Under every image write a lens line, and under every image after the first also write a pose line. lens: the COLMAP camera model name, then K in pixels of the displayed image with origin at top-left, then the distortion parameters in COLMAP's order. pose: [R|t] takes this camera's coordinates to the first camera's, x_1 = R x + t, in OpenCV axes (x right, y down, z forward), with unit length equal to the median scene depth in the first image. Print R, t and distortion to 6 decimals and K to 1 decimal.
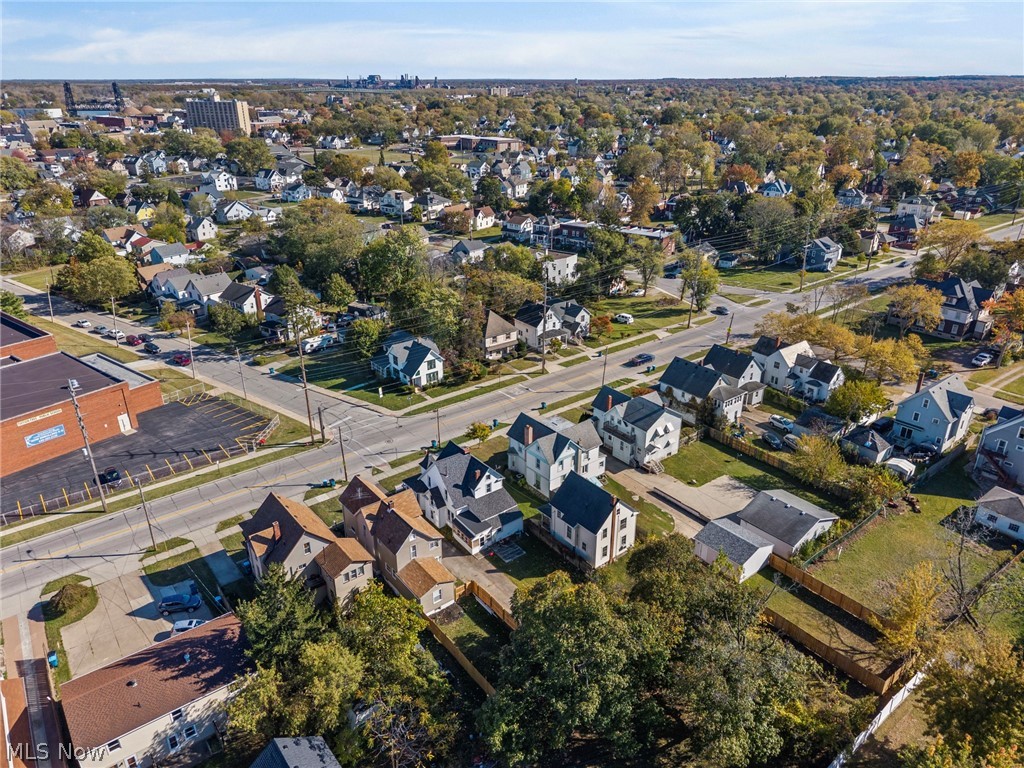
lens RADIAL K [[684.0, 0, 515.1], [0, 684.0, 379.8], [0, 0, 1]] dist [0.054568, -0.058486]
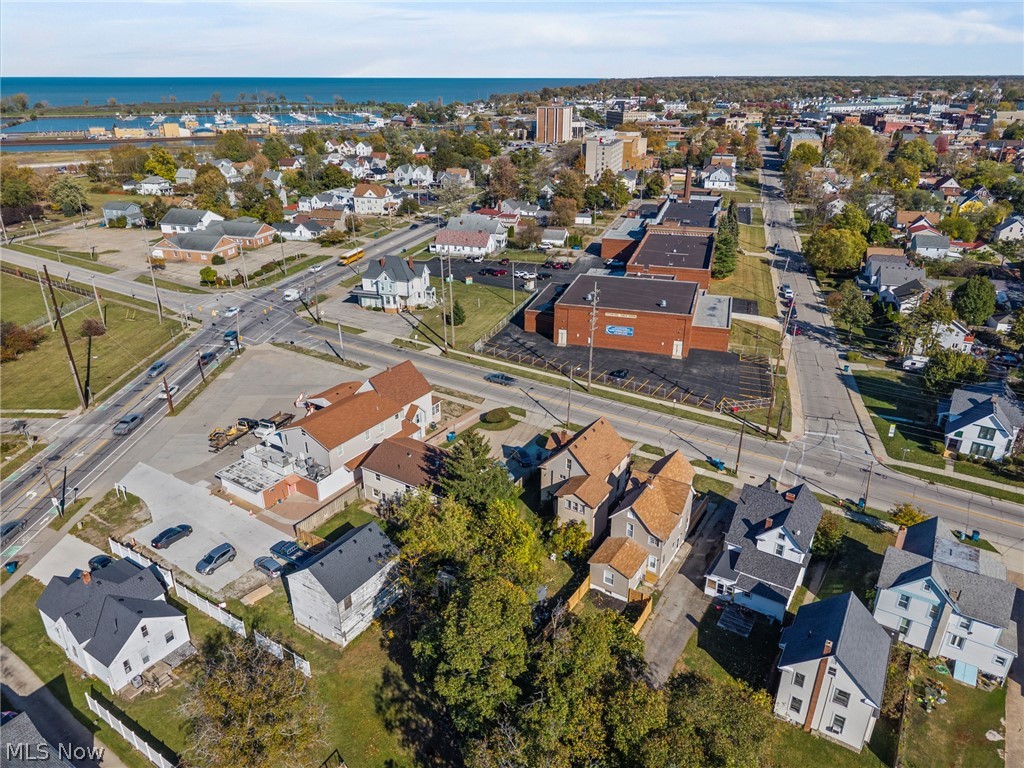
lens RADIAL K [[684.0, 0, 515.1], [0, 684.0, 379.8], [0, 0, 1]] dist [0.054568, -0.058486]
pose [[0.334843, 0.383349, -0.860769, 0.320986], [-0.378405, 0.891311, 0.249750, -0.067762], [0.862954, 0.242092, 0.443511, 0.232998]]
